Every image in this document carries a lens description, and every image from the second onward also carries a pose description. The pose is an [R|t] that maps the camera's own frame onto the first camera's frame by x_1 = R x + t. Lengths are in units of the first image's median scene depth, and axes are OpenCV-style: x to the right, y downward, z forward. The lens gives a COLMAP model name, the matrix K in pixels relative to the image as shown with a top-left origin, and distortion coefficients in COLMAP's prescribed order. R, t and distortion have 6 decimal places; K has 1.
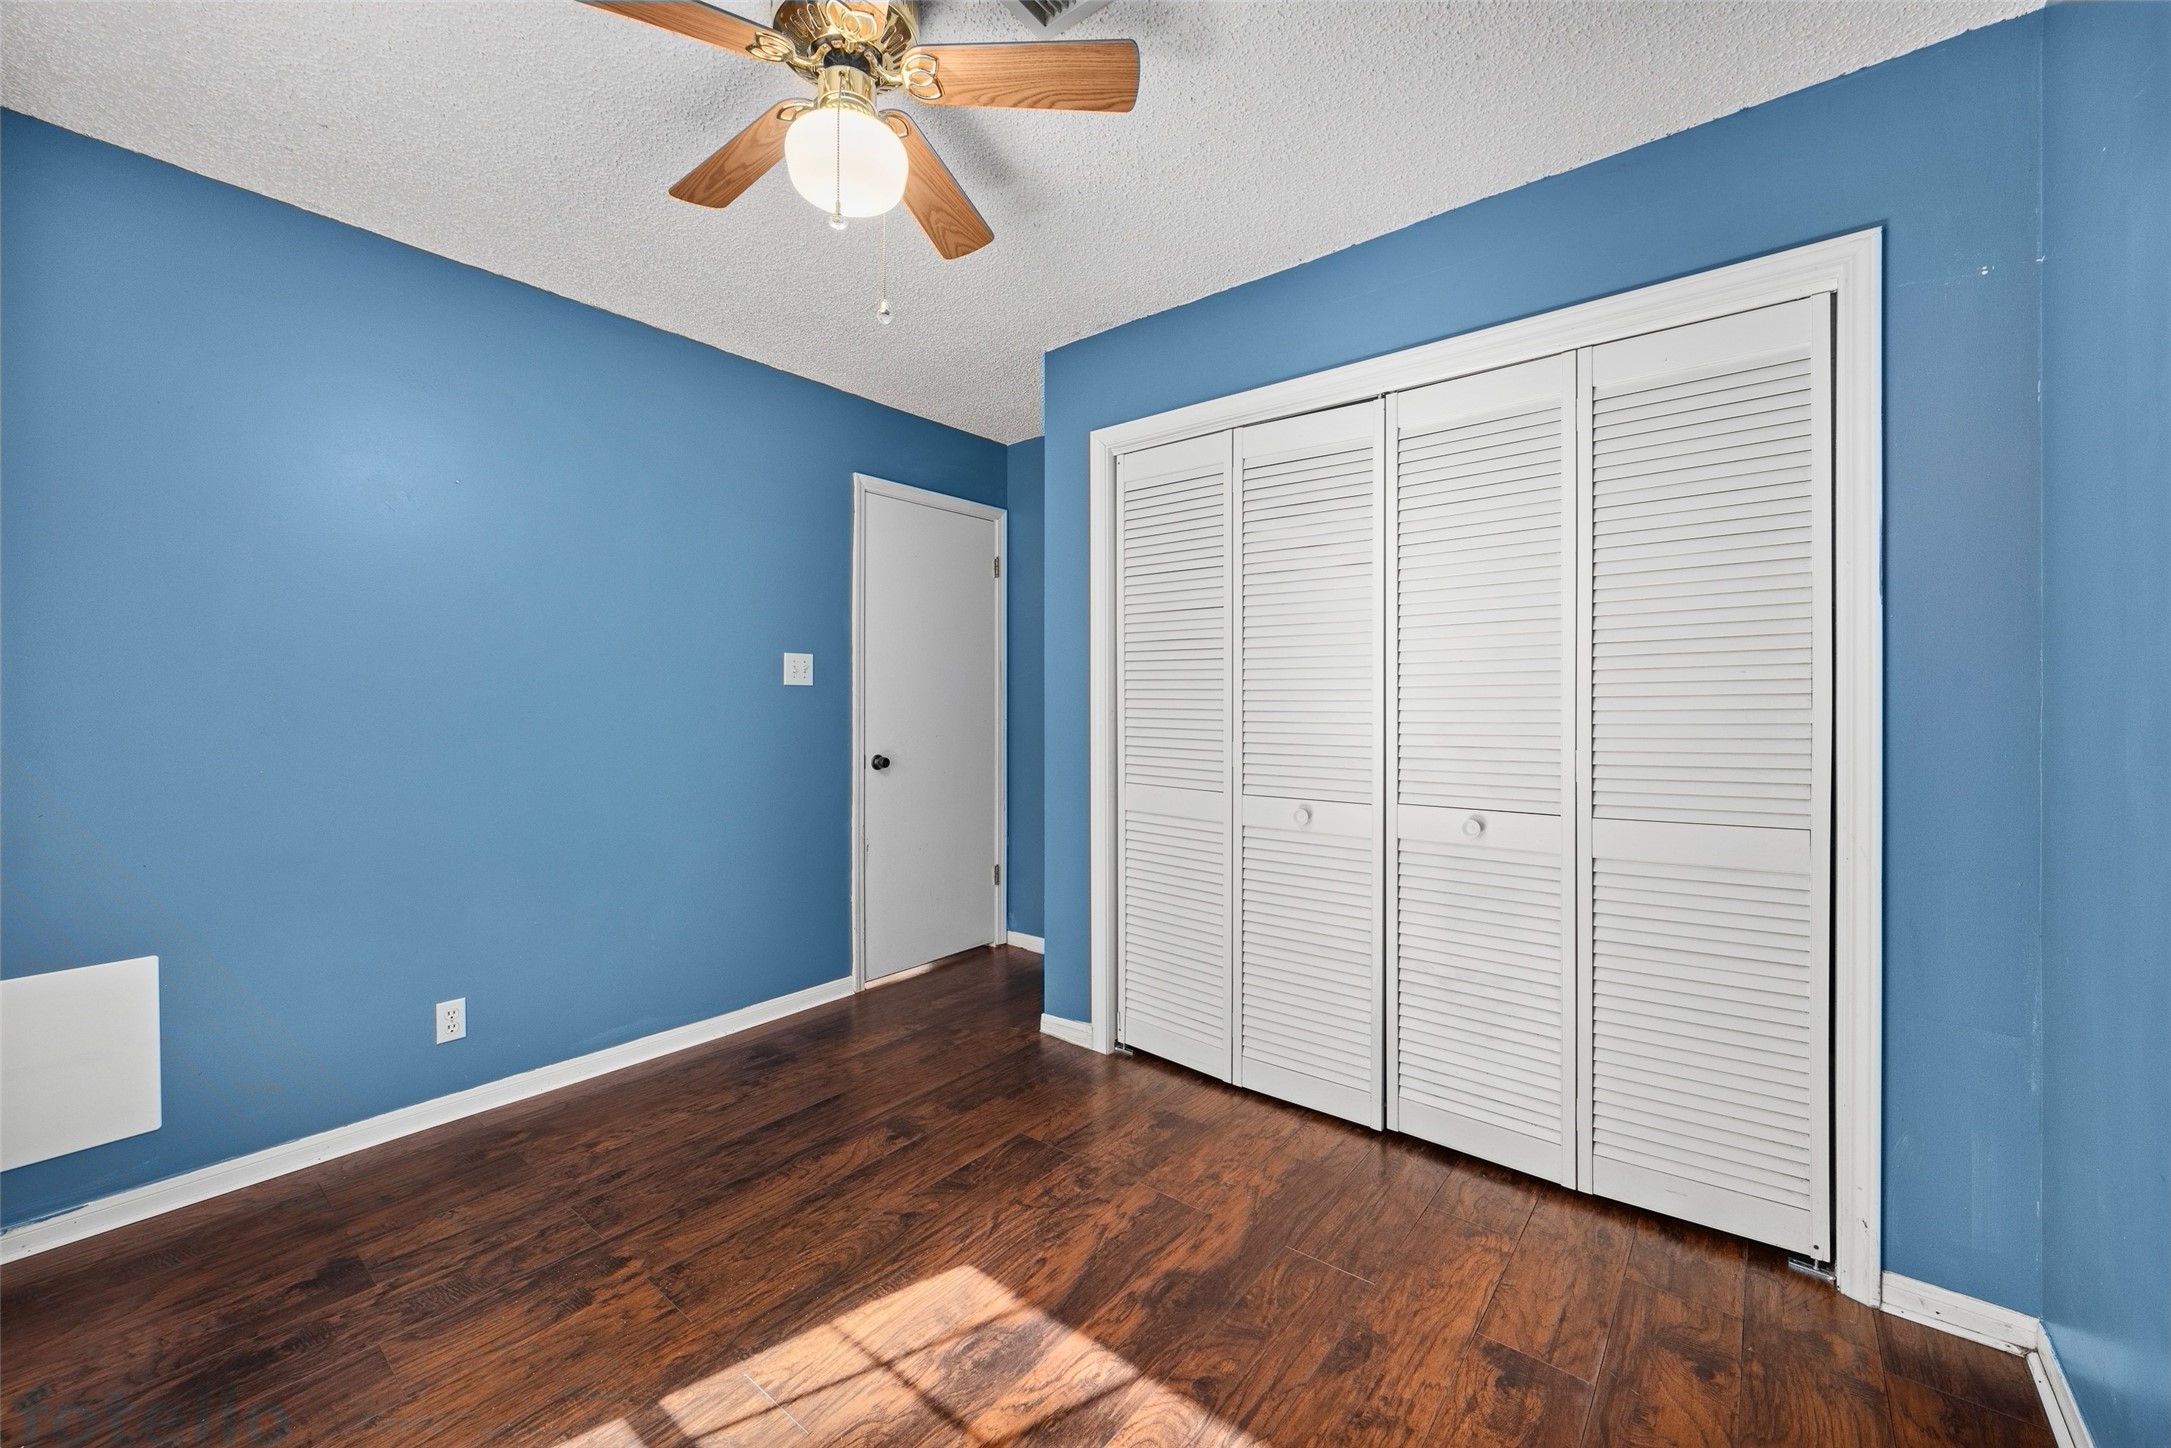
lens RADIAL K [[839.7, 0, 1086.6], [0, 839.7, 726.8], [0, 0, 1]] dist [-0.078780, 0.039470]
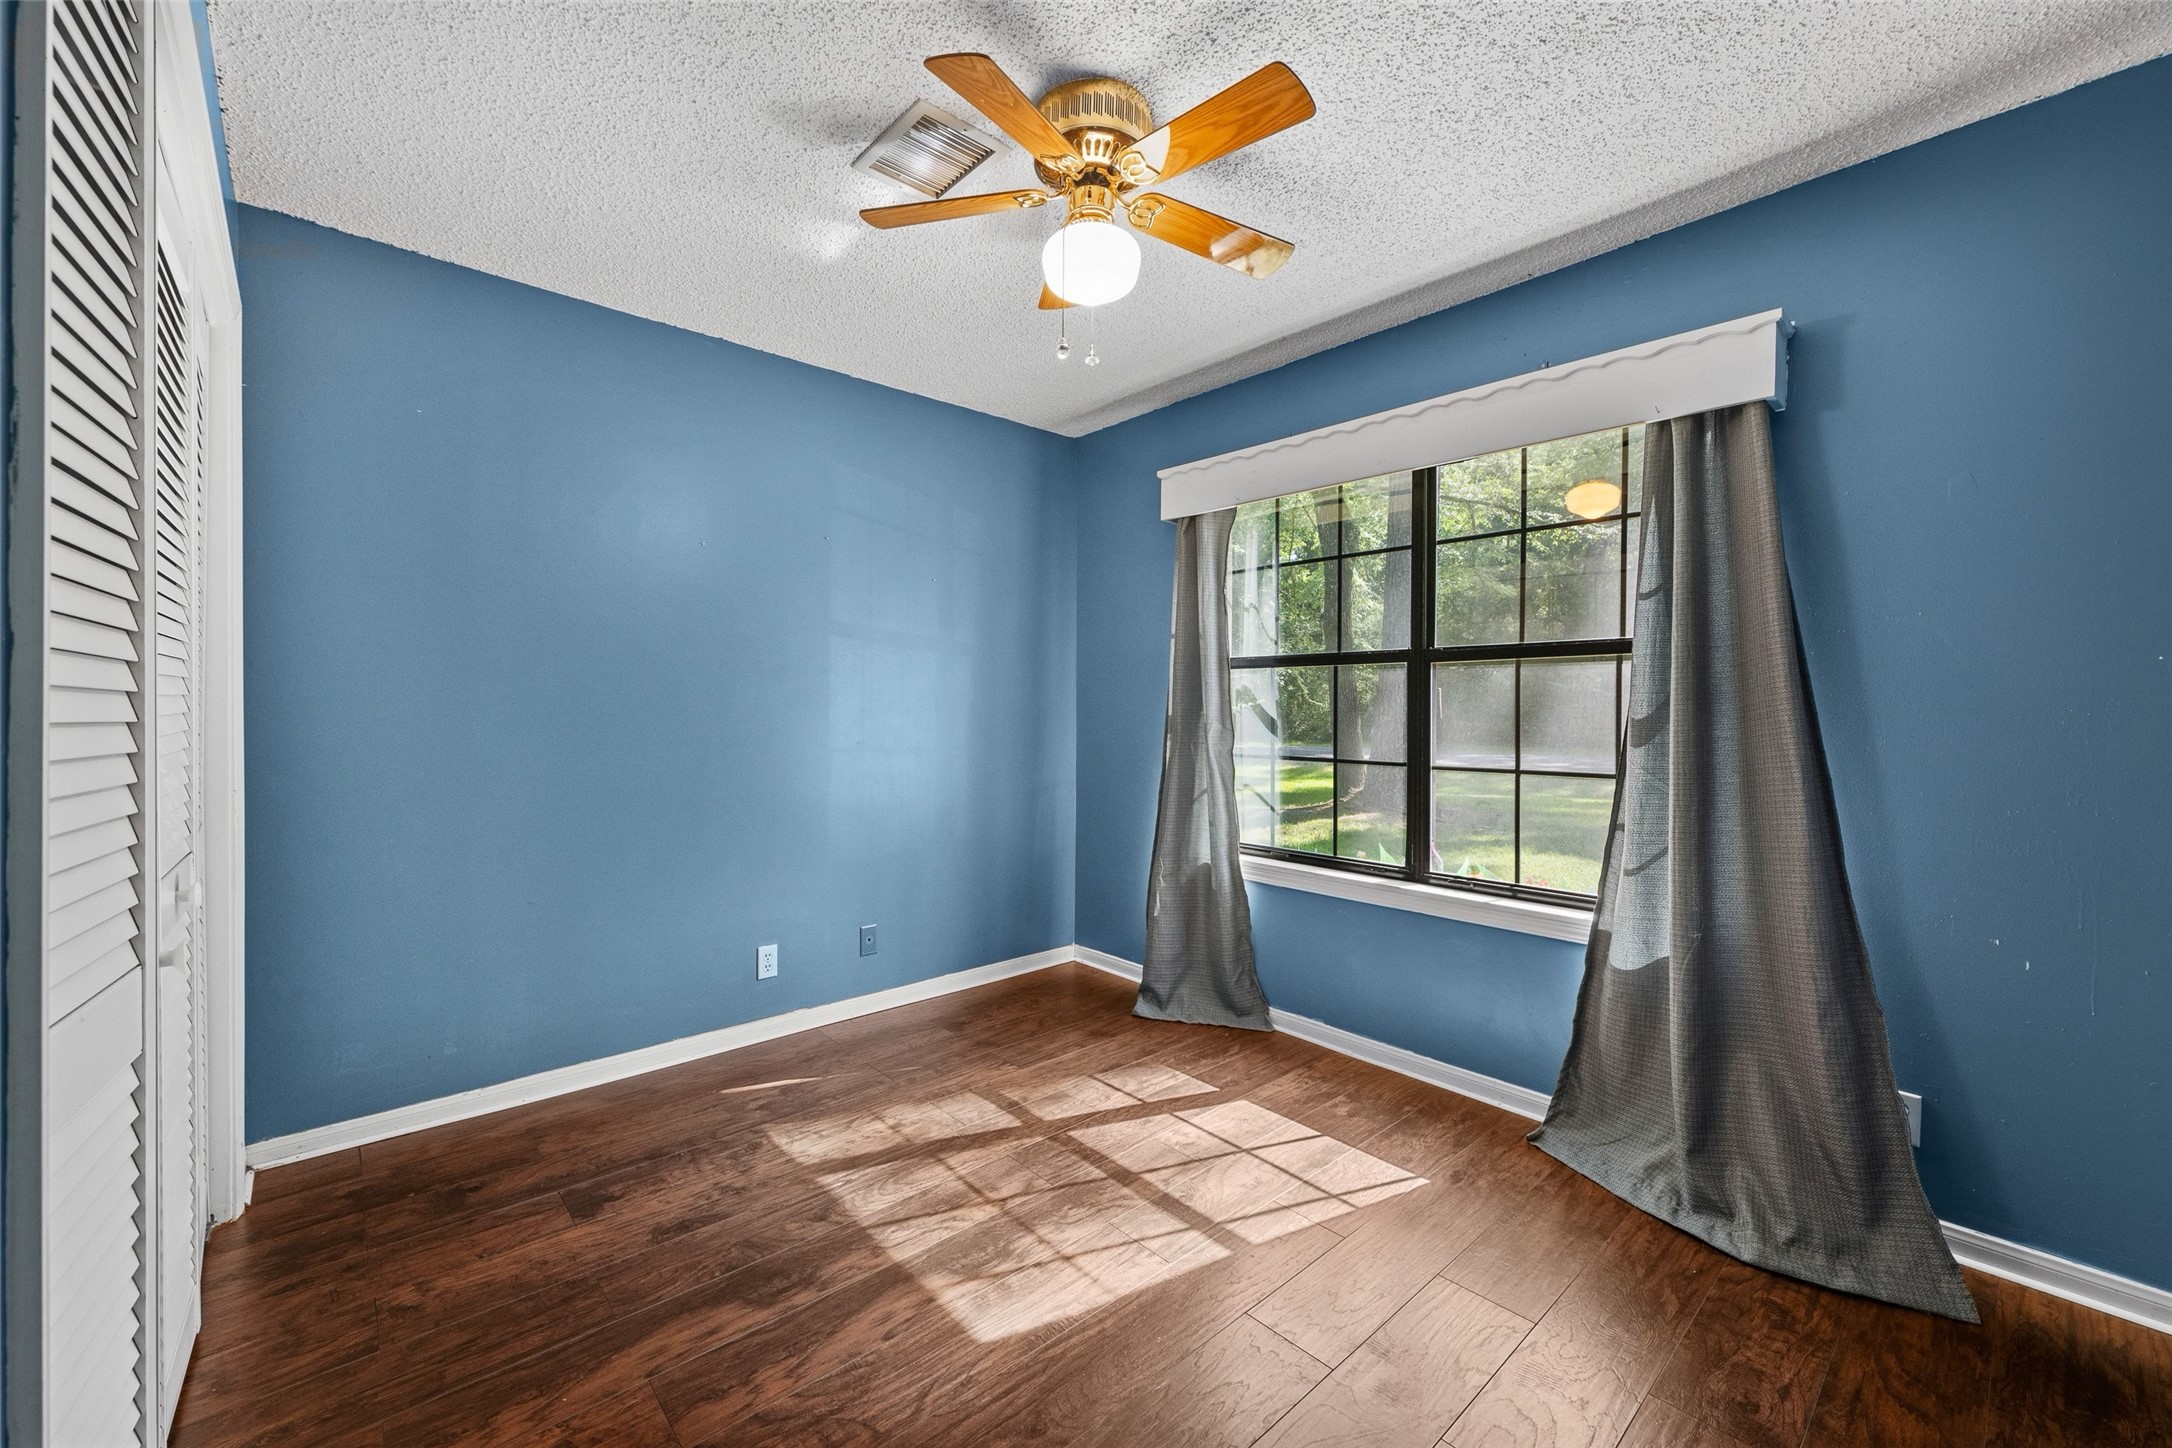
lens RADIAL K [[859.4, 0, 1079.8], [0, 859.4, 699.0], [0, 0, 1]] dist [0.000044, -0.000312]
pose [[-0.985218, -0.007793, 0.171126, -0.422330], [-0.004443, 0.999791, 0.019950, -0.057239], [-0.171246, 0.018895, -0.985047, 1.912092]]
